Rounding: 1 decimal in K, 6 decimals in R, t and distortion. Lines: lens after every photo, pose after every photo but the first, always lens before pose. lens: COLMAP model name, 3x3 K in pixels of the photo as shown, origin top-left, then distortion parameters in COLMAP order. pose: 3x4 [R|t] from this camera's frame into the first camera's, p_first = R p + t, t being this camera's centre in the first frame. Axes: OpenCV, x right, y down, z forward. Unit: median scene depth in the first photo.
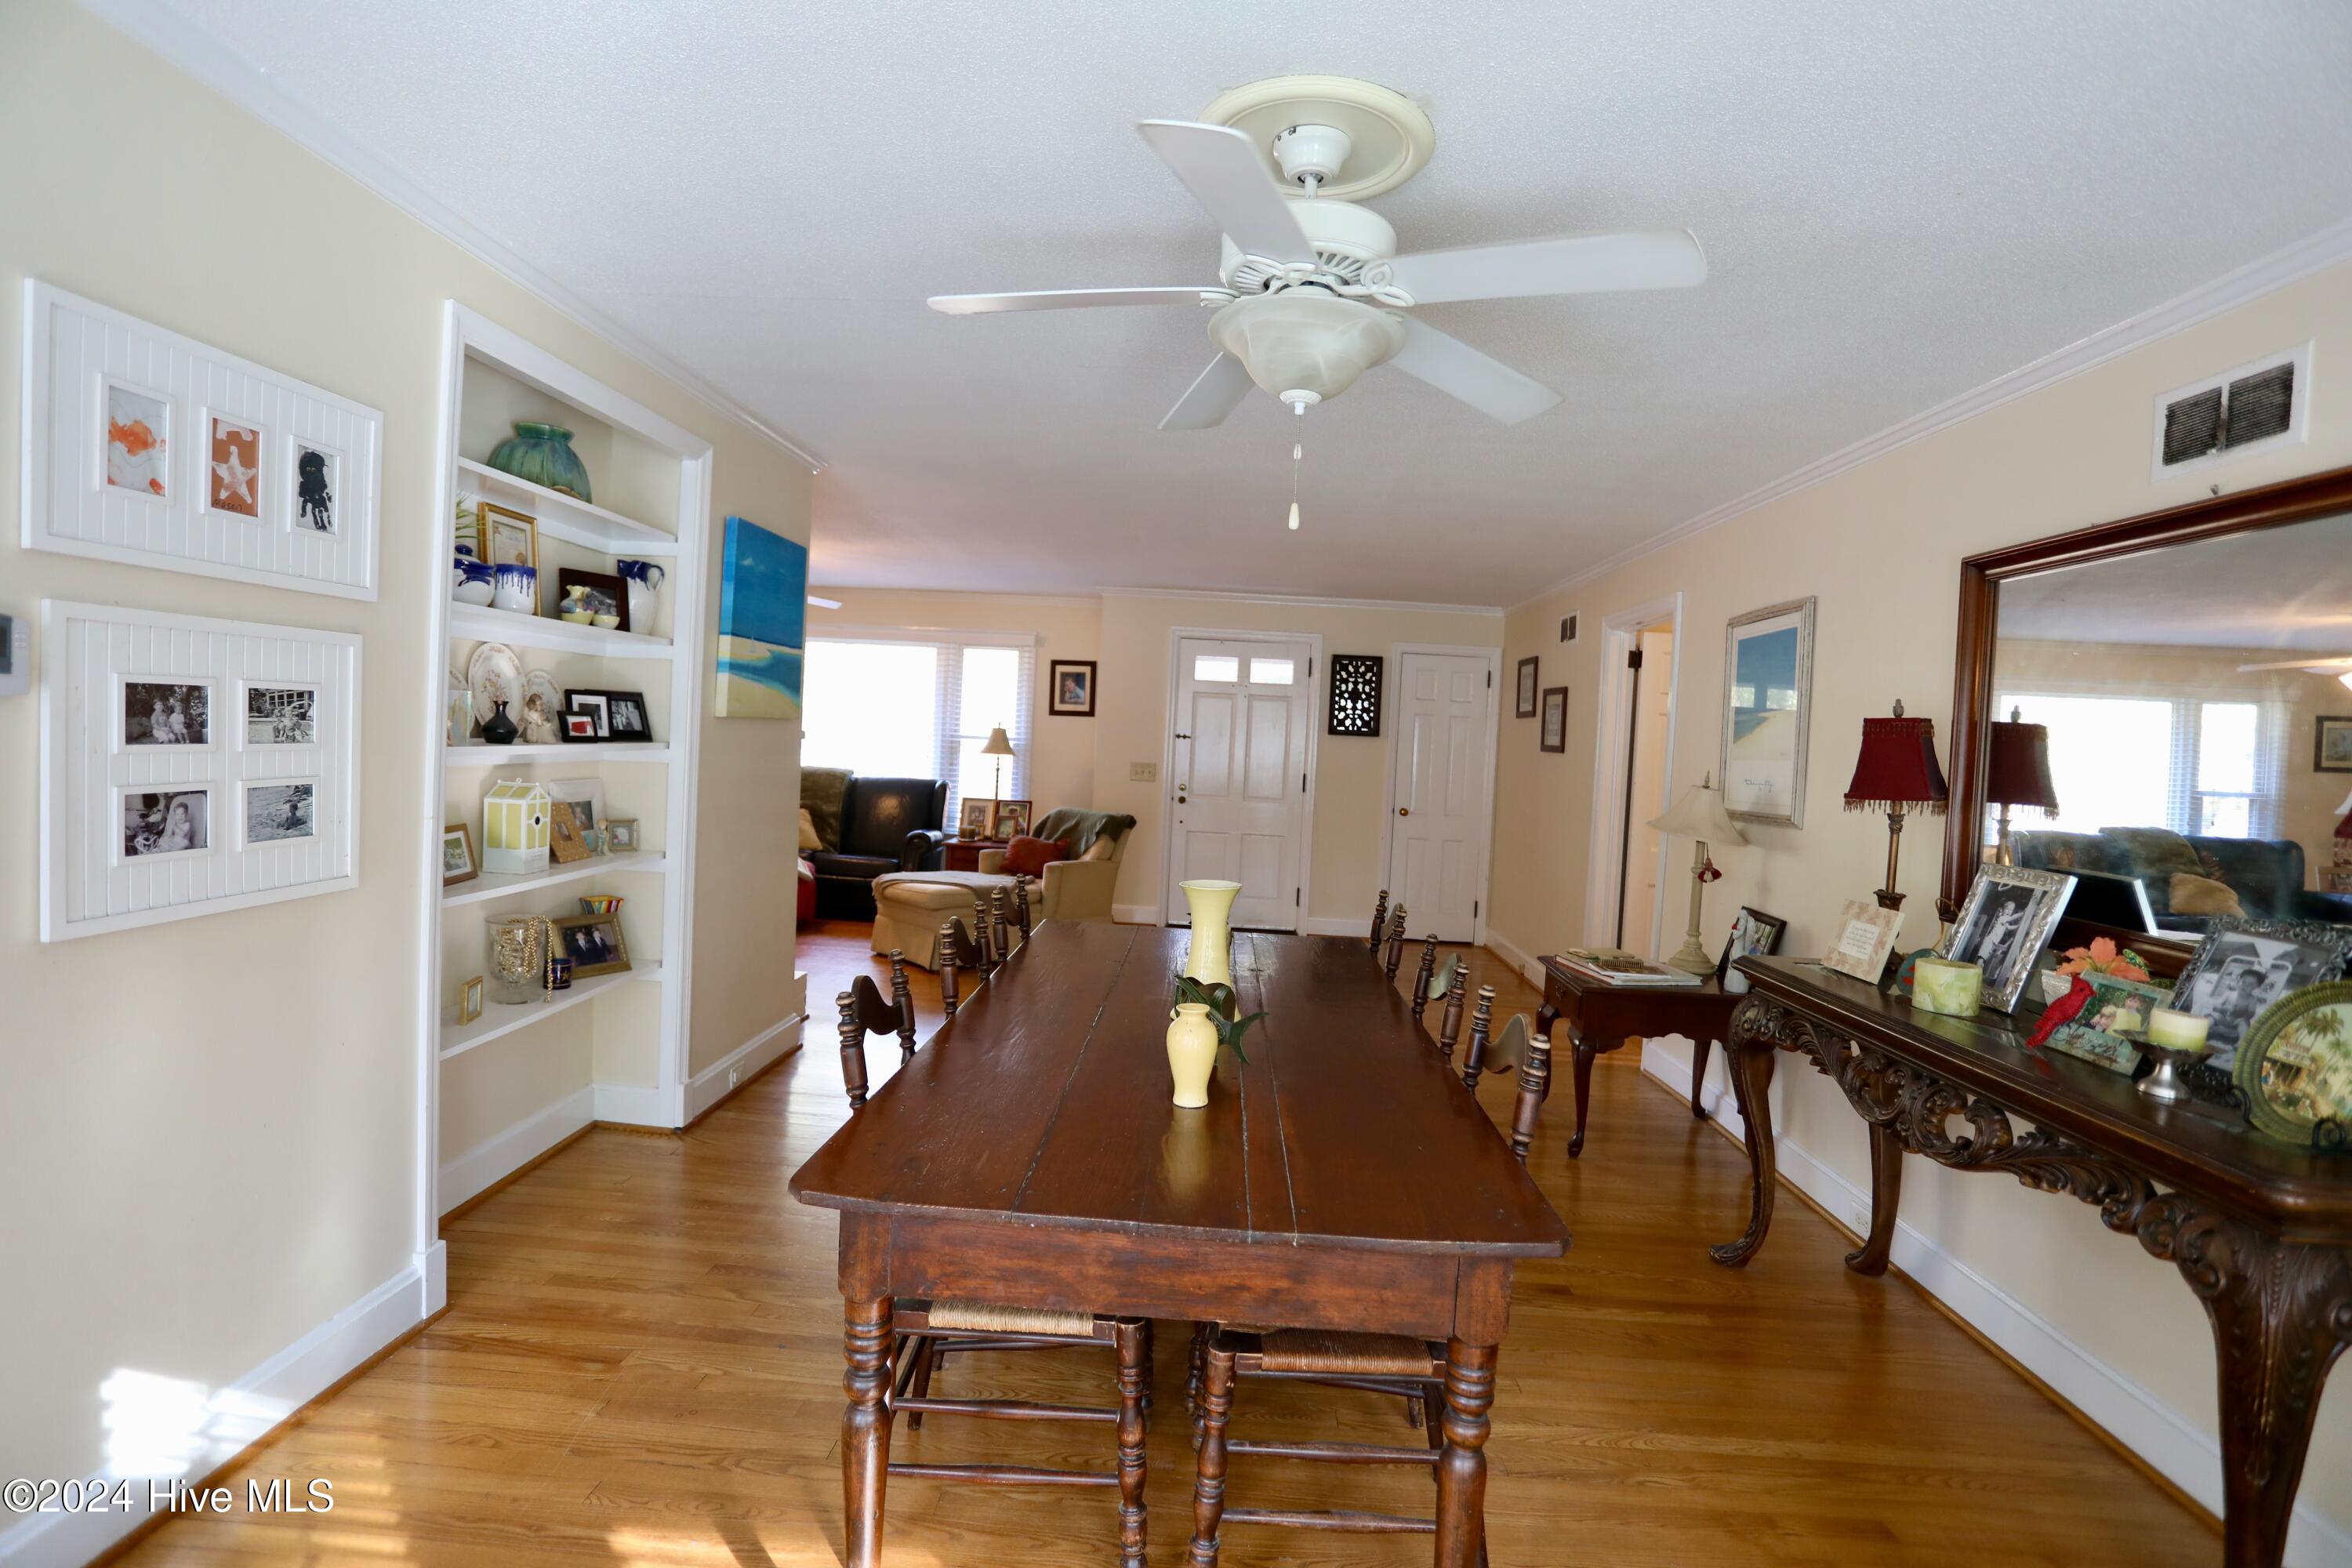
lens RADIAL K [[1159.5, 0, 1177.0], [0, 1159.5, 777.3], [0, 0, 1]] dist [-0.078202, 0.035759]
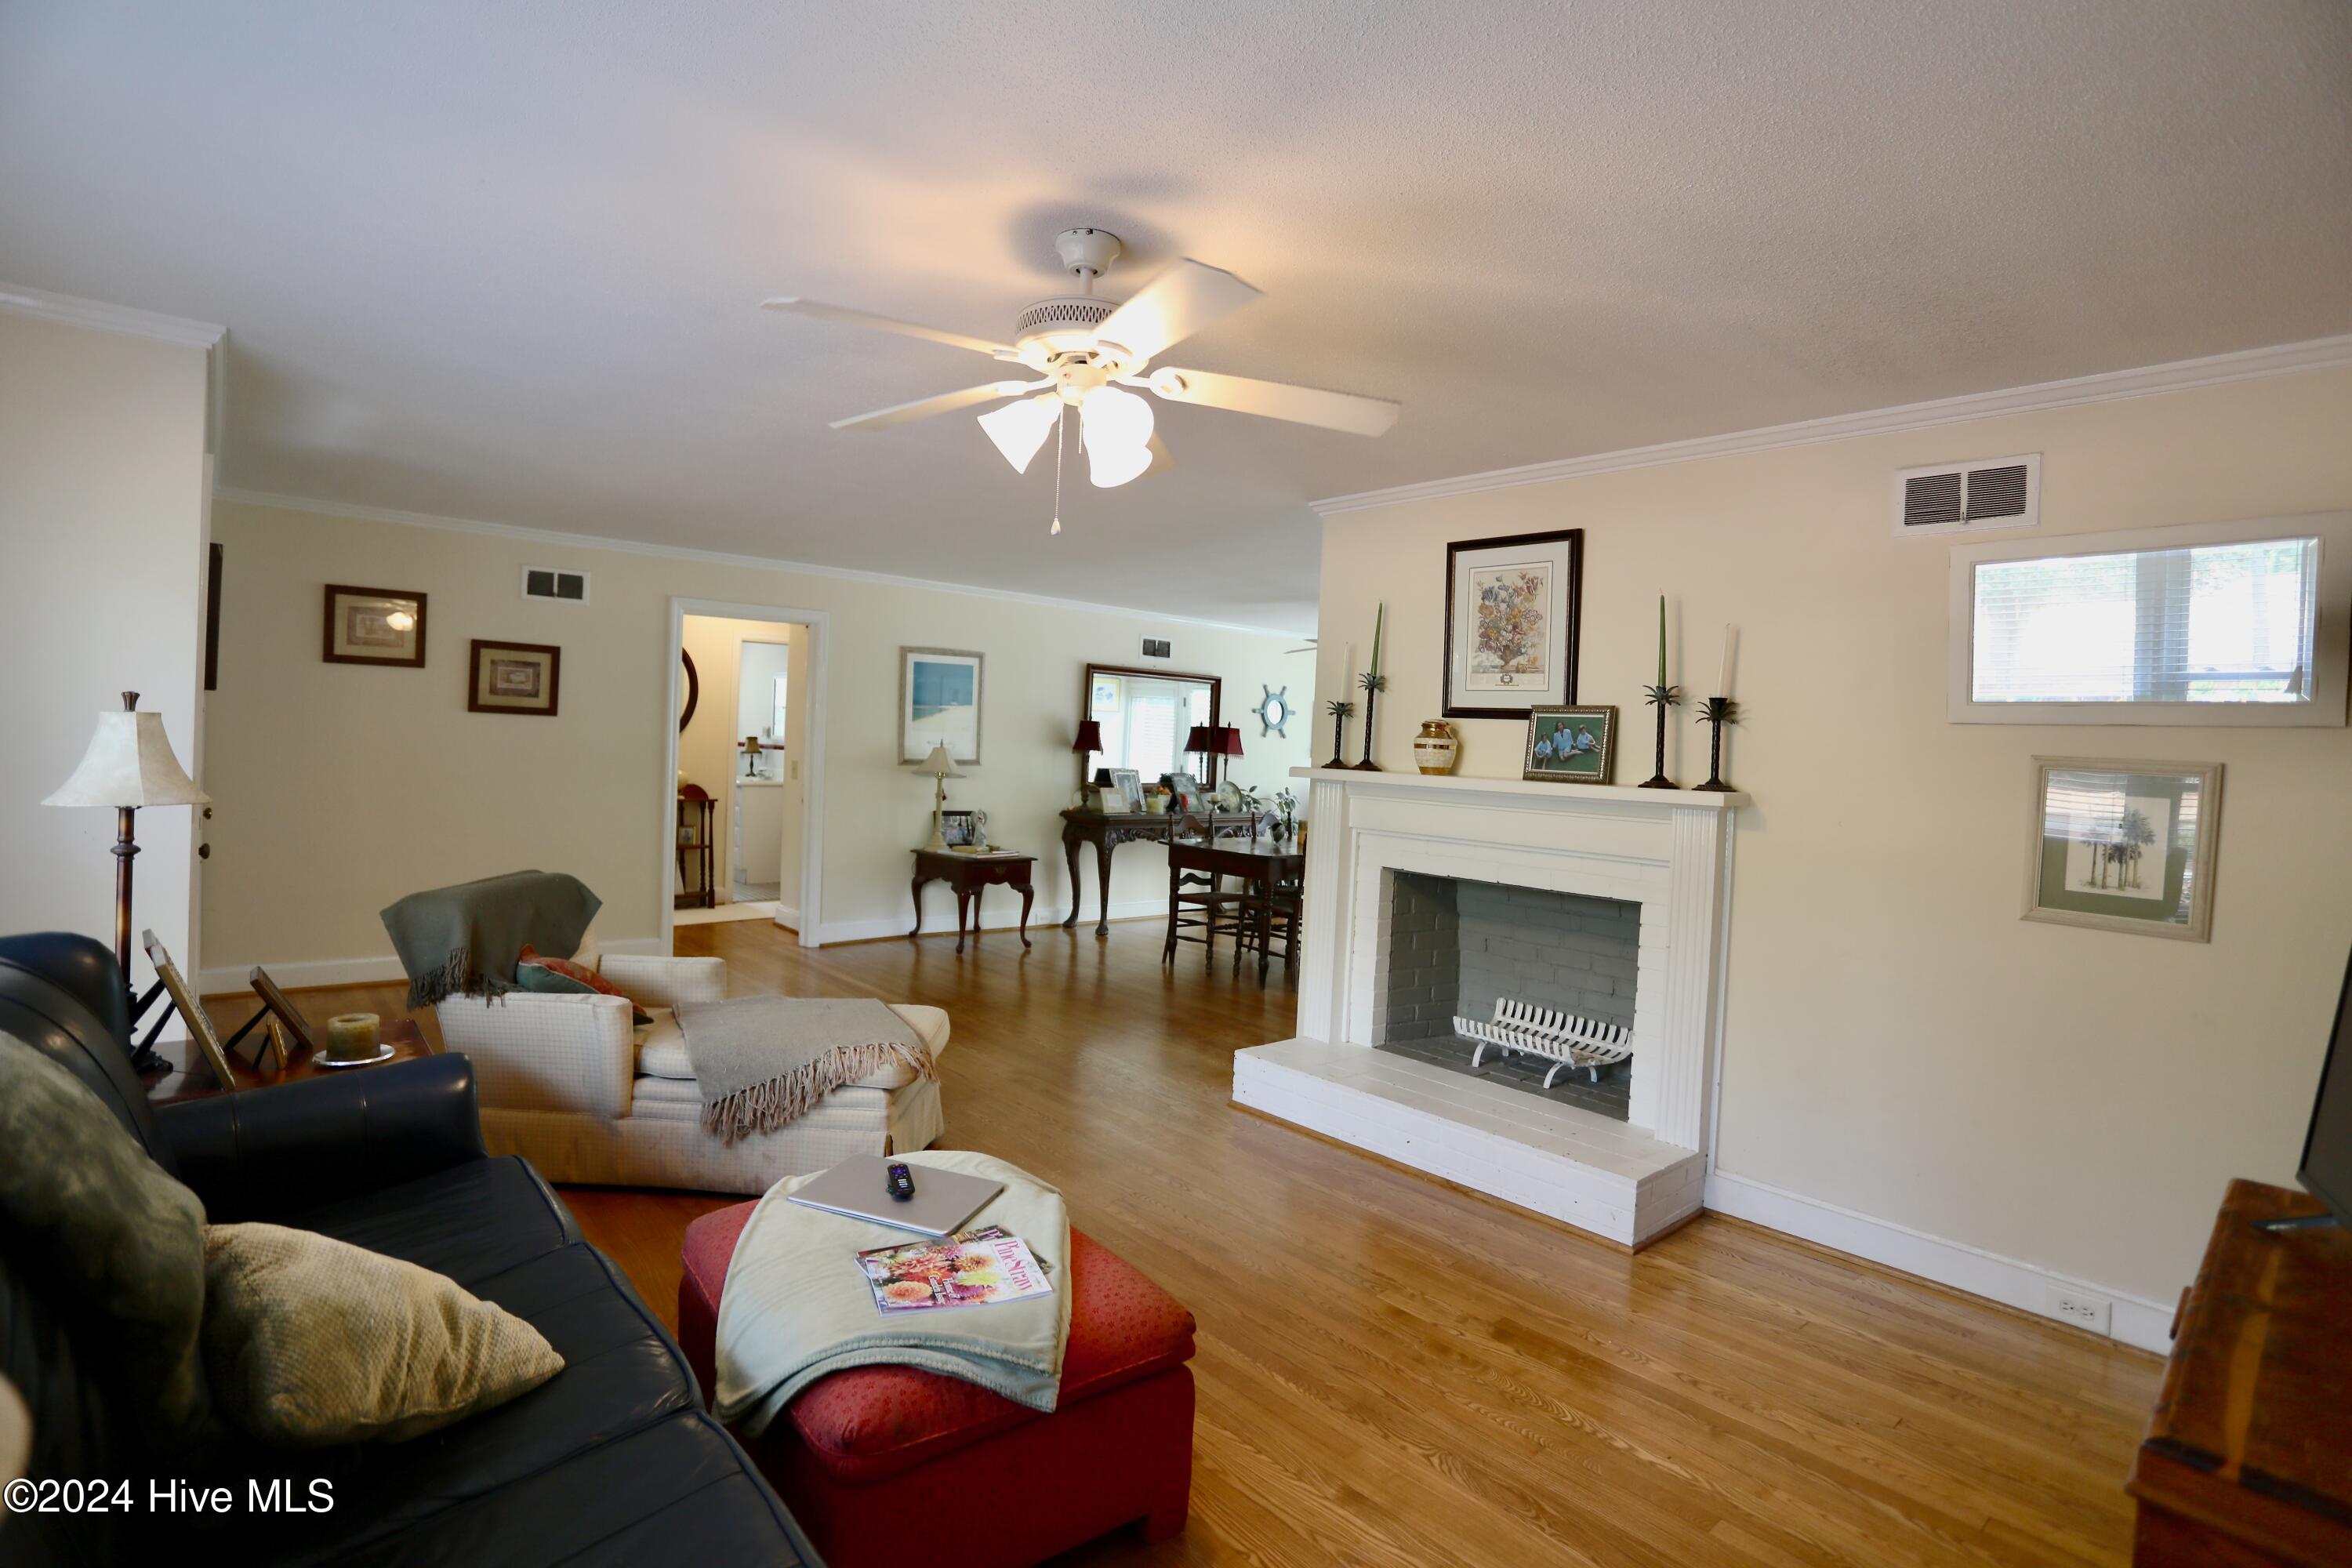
lens RADIAL K [[1139.4, 0, 1176.4], [0, 1139.4, 765.2], [0, 0, 1]] dist [-0.078234, 0.035257]
pose [[-0.690780, -0.096932, 0.716538, -1.335942], [-0.053845, 0.995118, 0.082709, -0.165206], [-0.721058, 0.018552, -0.692627, 2.470409]]
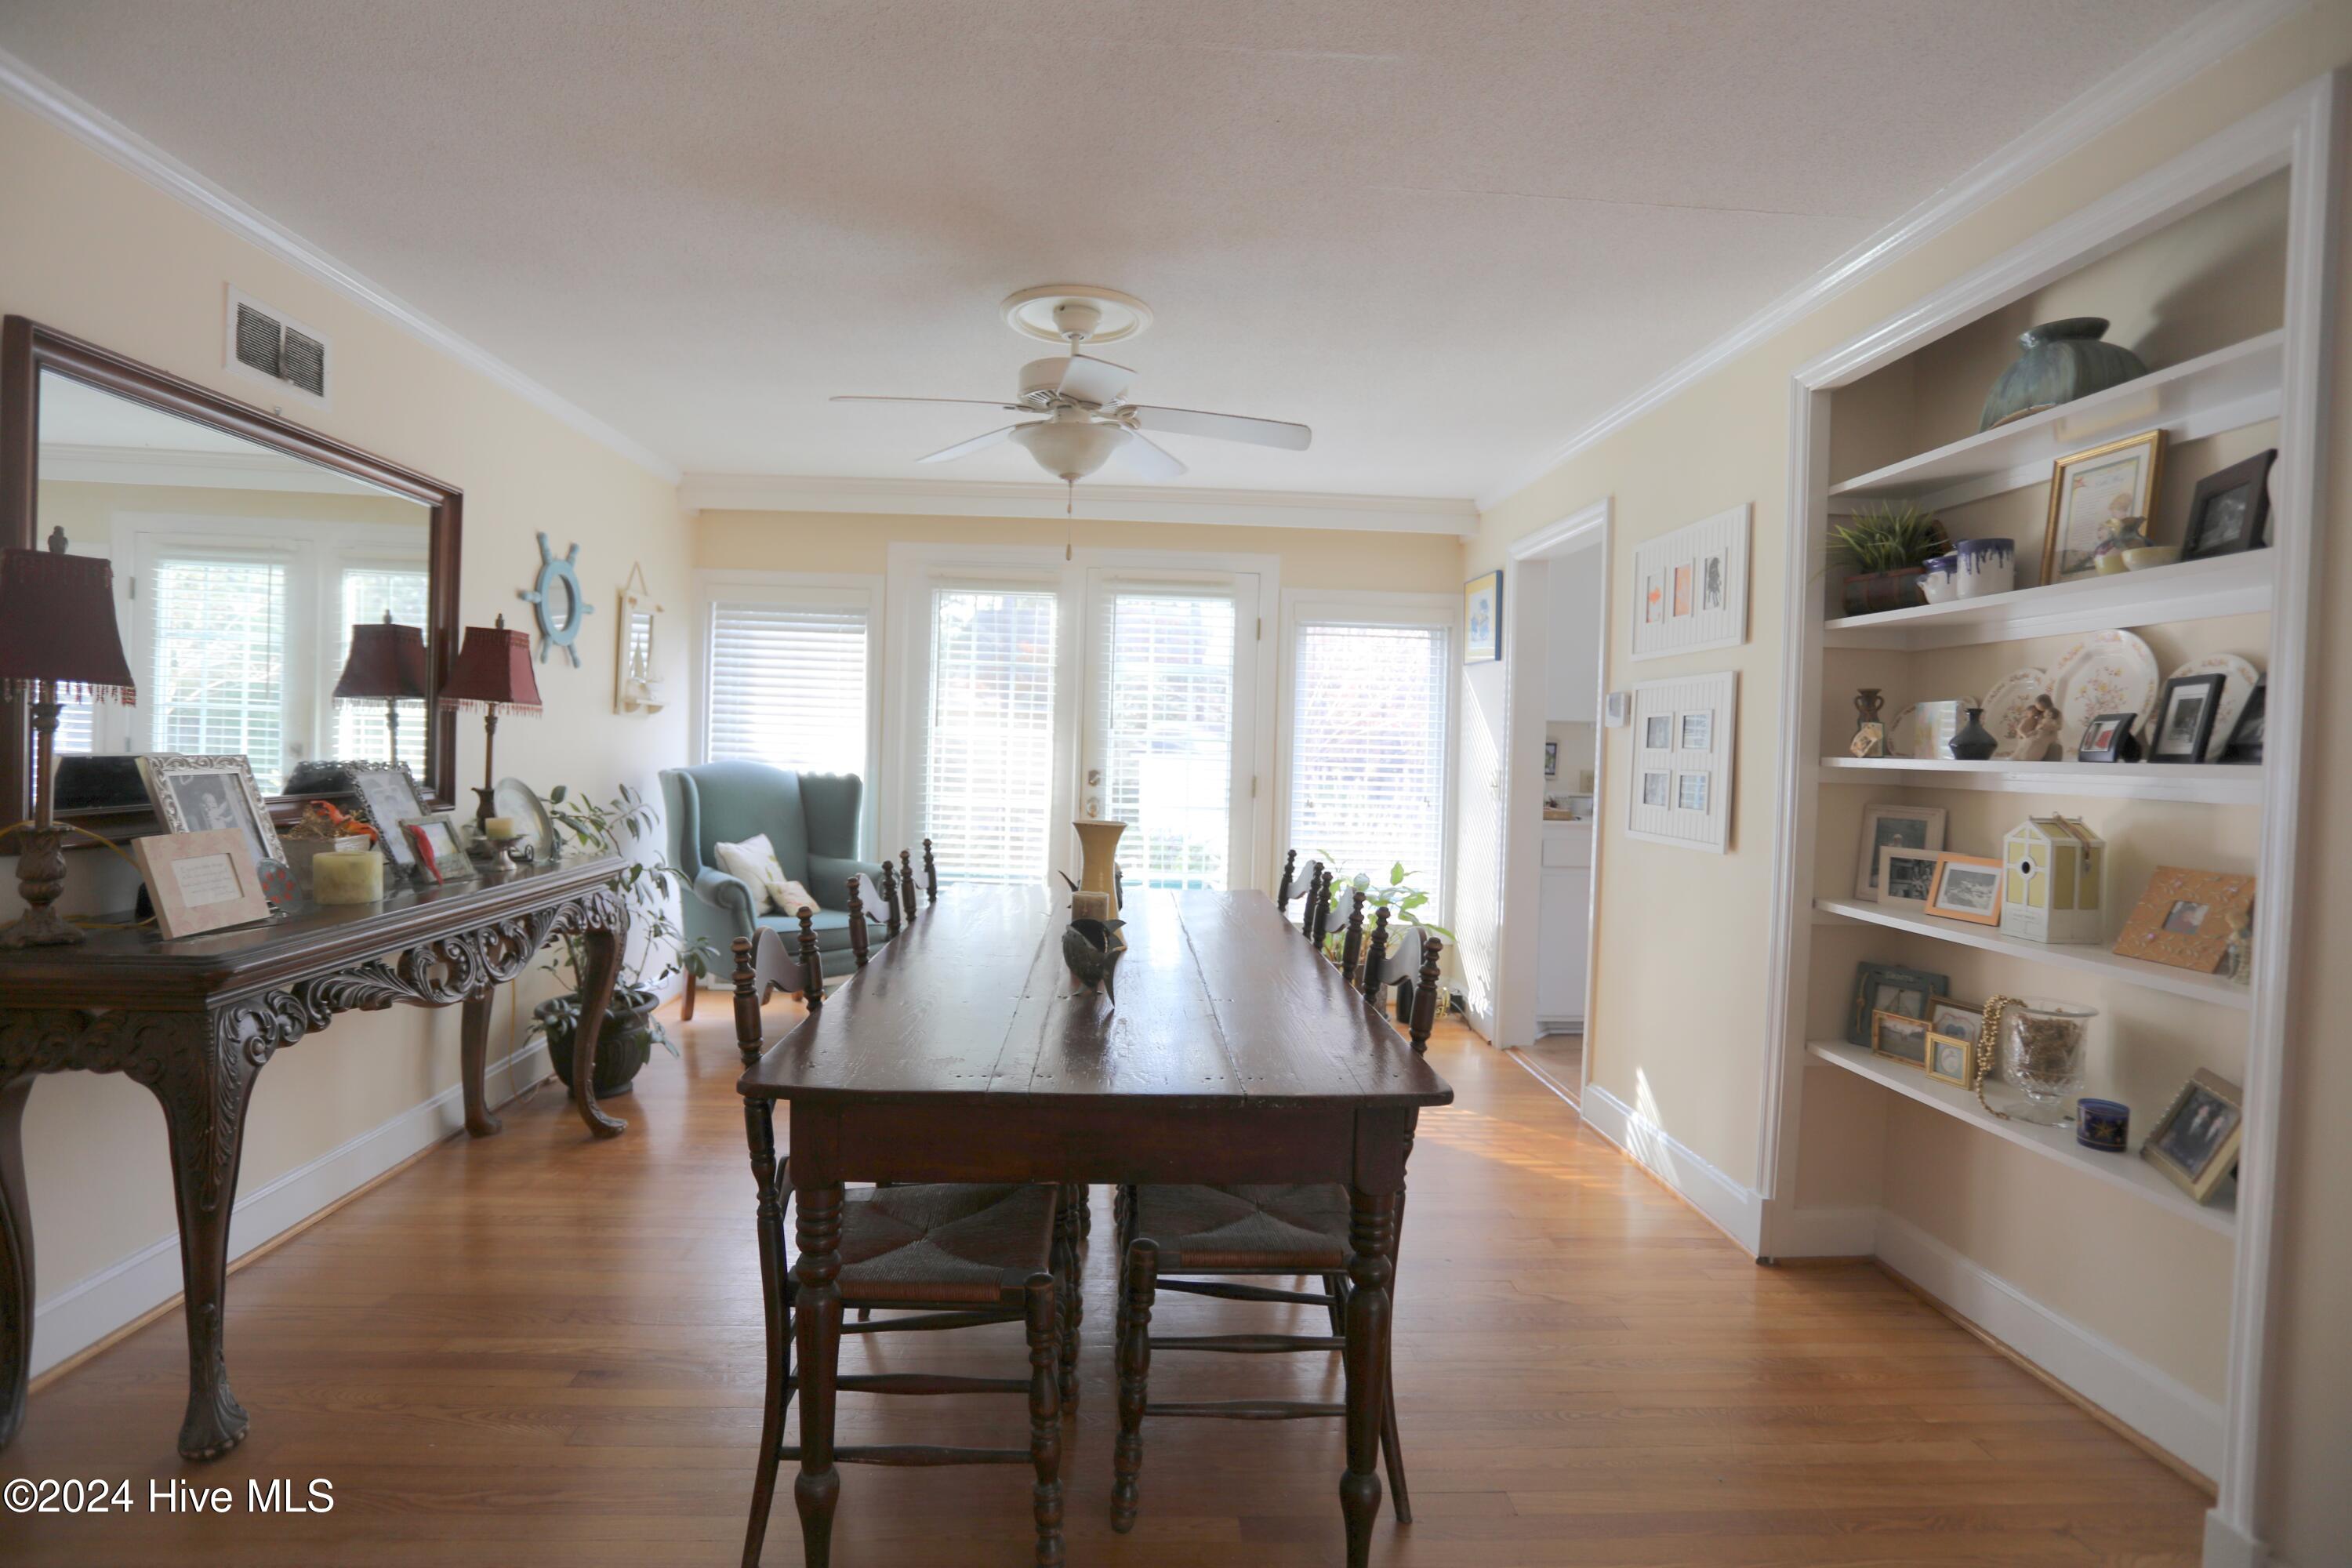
lens RADIAL K [[1140.4, 0, 1173.5], [0, 1140.4, 769.3], [0, 0, 1]] dist [-0.076867, 0.035874]
pose [[-0.992676, -0.078281, -0.092016, 0.047150], [-0.083541, 0.994998, 0.054777, -0.016328], [0.087268, 0.062063, -0.994250, 1.503702]]
